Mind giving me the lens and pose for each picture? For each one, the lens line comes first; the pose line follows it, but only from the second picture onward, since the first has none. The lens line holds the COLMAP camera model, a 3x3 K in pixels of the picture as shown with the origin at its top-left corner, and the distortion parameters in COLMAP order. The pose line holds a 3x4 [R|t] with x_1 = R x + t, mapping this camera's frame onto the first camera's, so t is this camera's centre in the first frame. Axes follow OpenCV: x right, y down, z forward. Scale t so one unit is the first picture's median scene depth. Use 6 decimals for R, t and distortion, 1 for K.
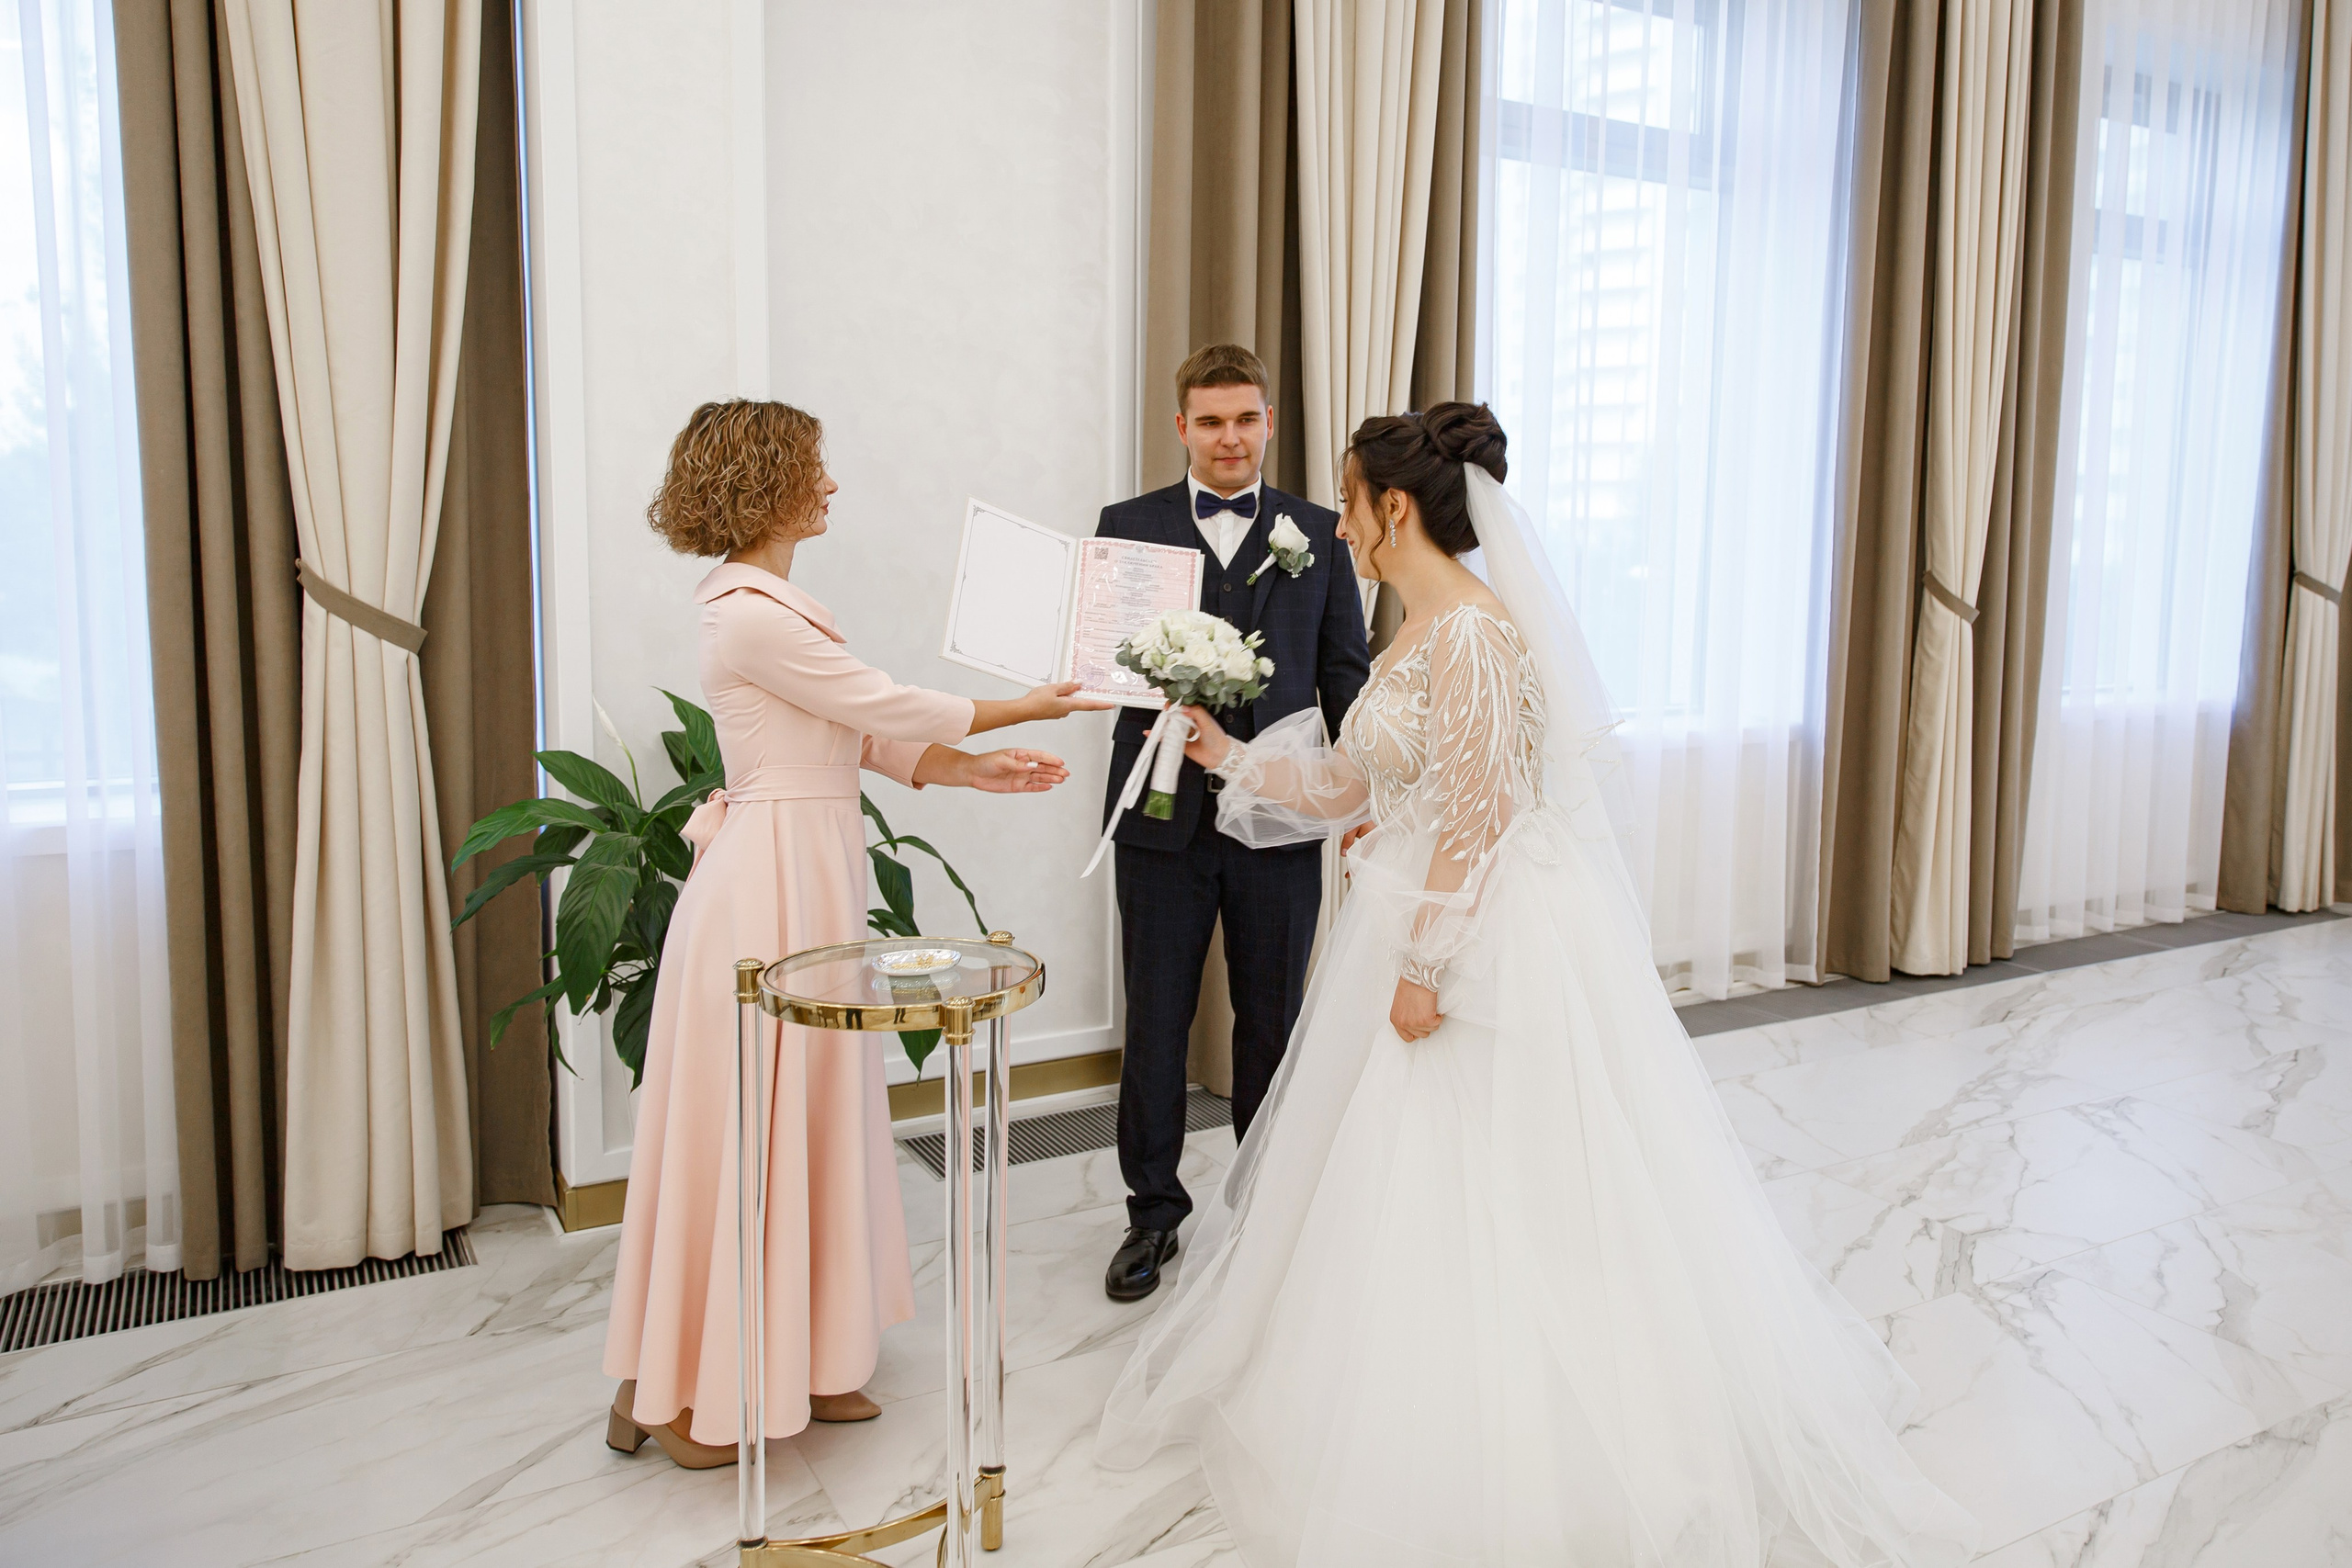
lens RADIAL K [[1662.0, 0, 1181.9], [0, 1662.0, 777.6], [0, 0, 1]] dist [-0.015015, 0.000300]
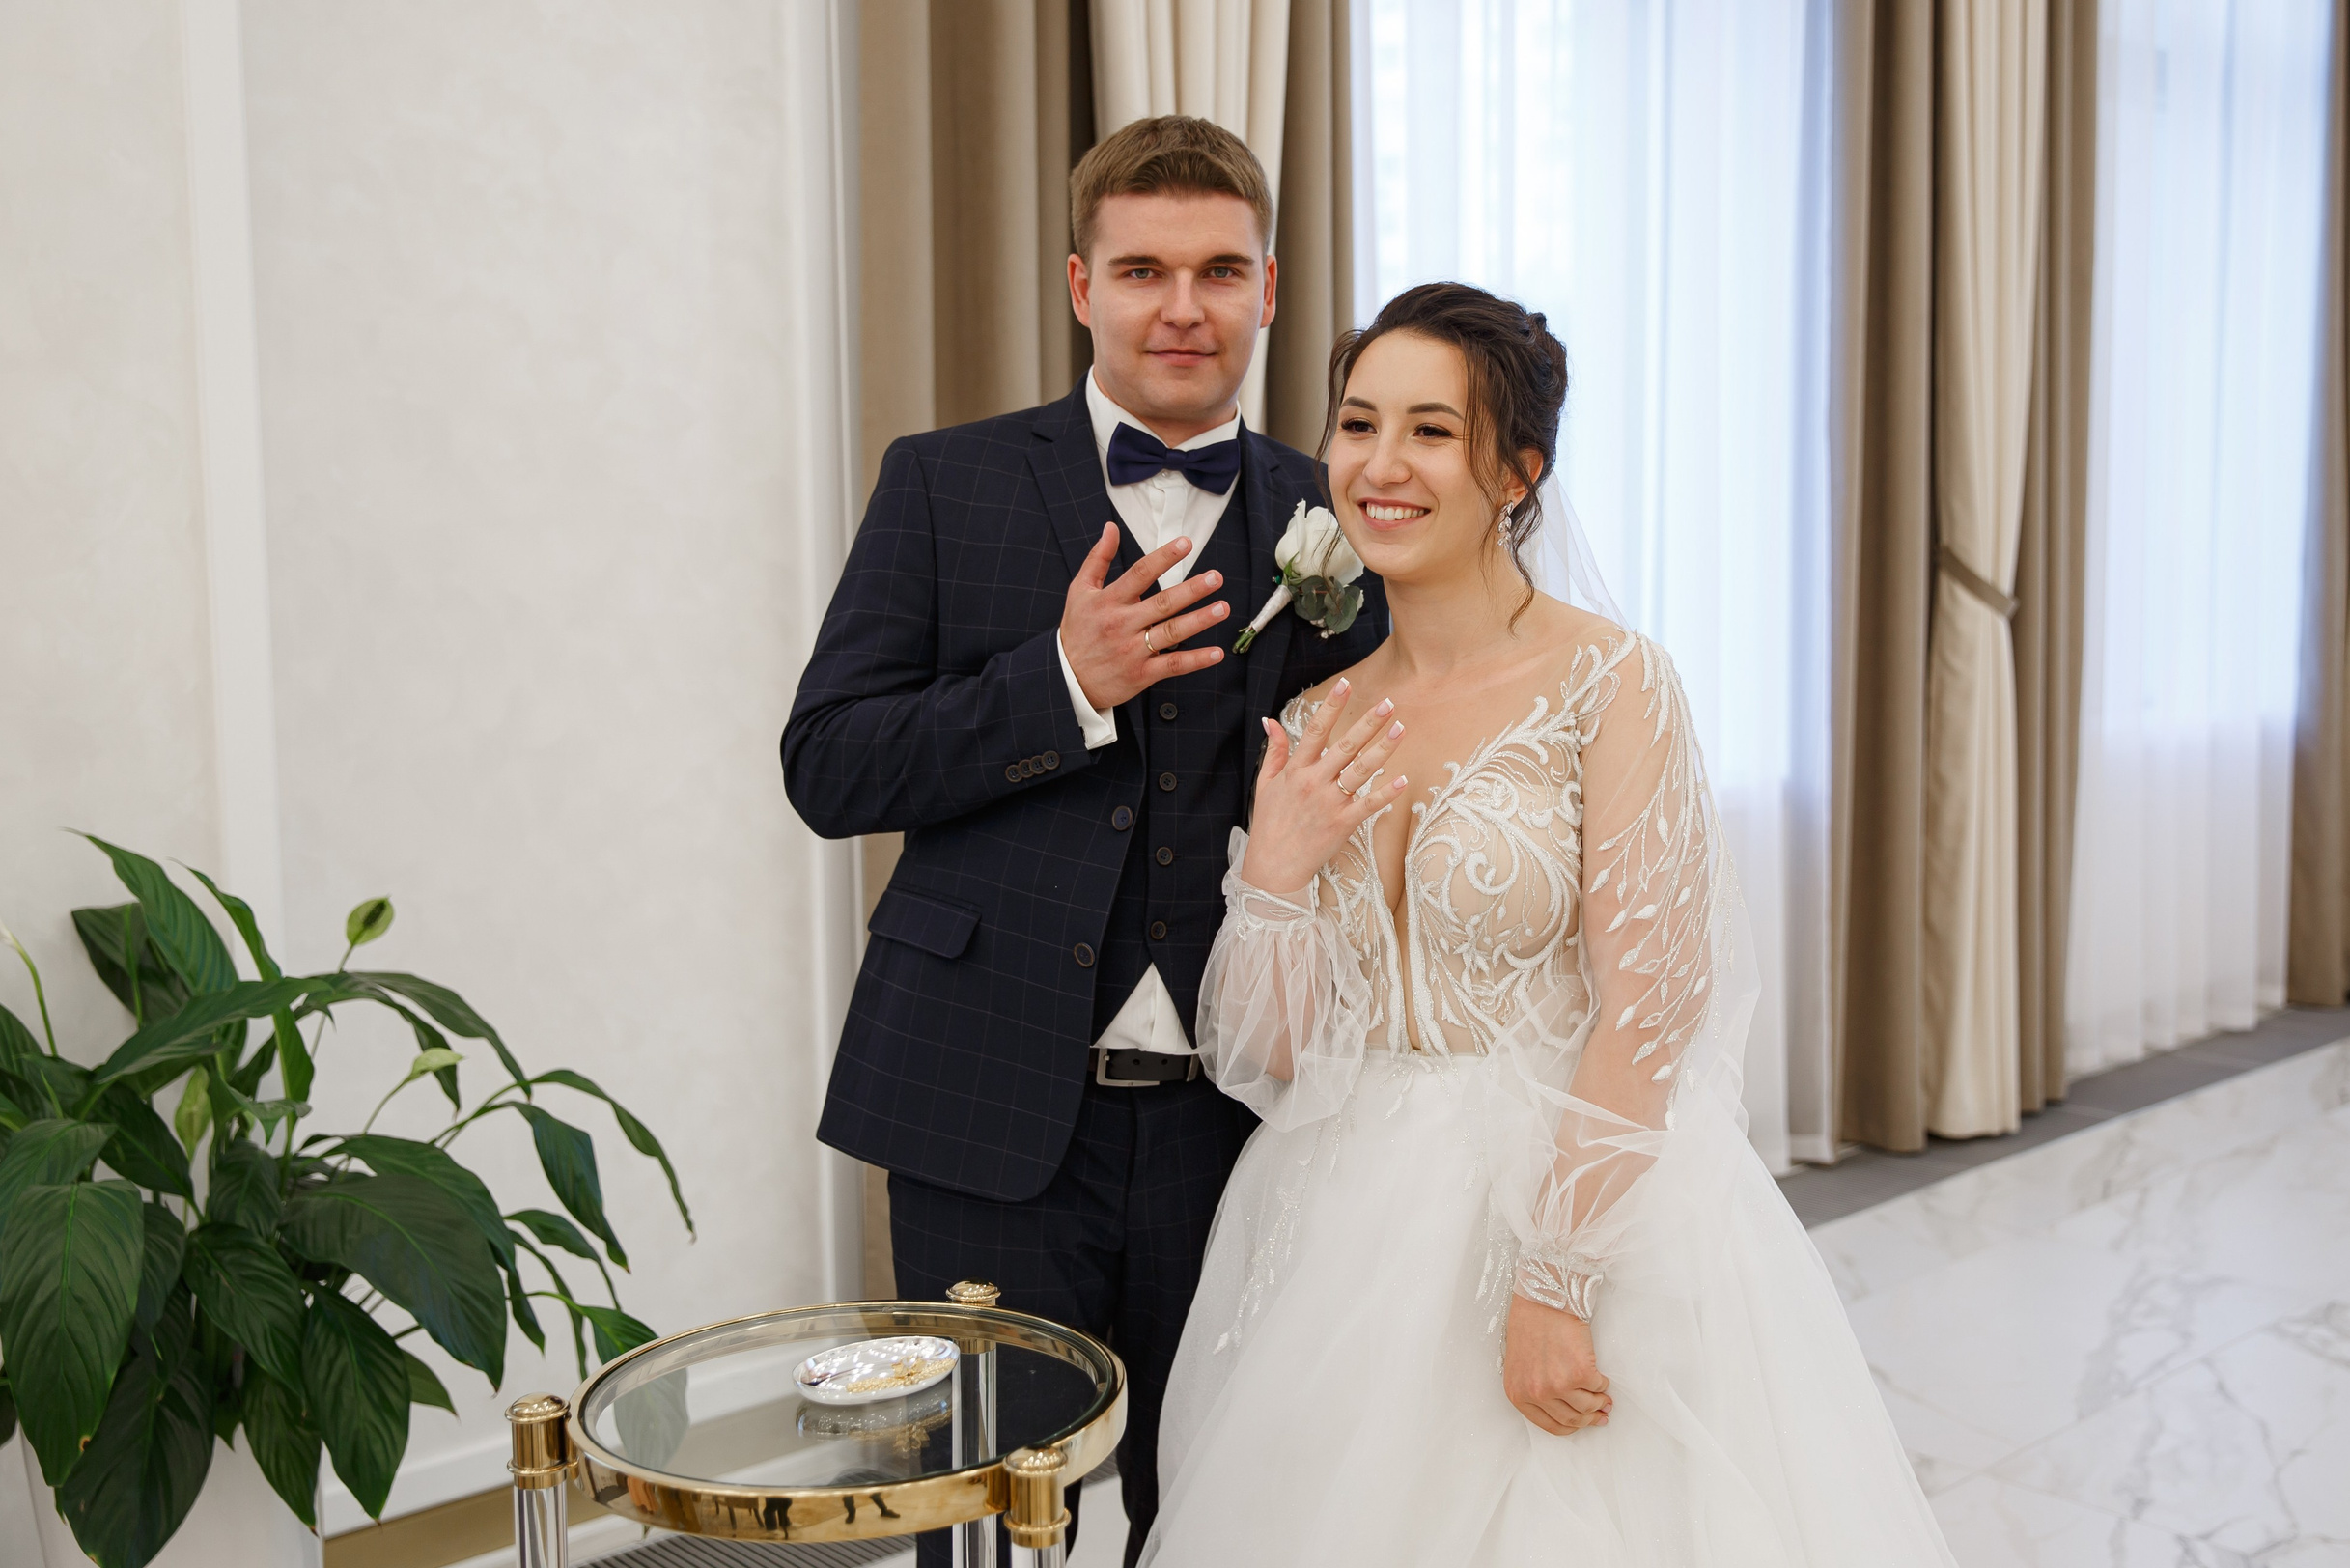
lens RADIAL K [[2447.9, 0, 1173.1], [0, 2447.9, 791.1], [0, 0, 1]] dist [-0.023400, 0.000000]
pose [[0.970297, -0.047683, 0.237170, -0.103711], [0.053771, 0.998368, -0.019262, -0.021366], [-0.235864, 0.031443, 0.971277, 0.100445]]
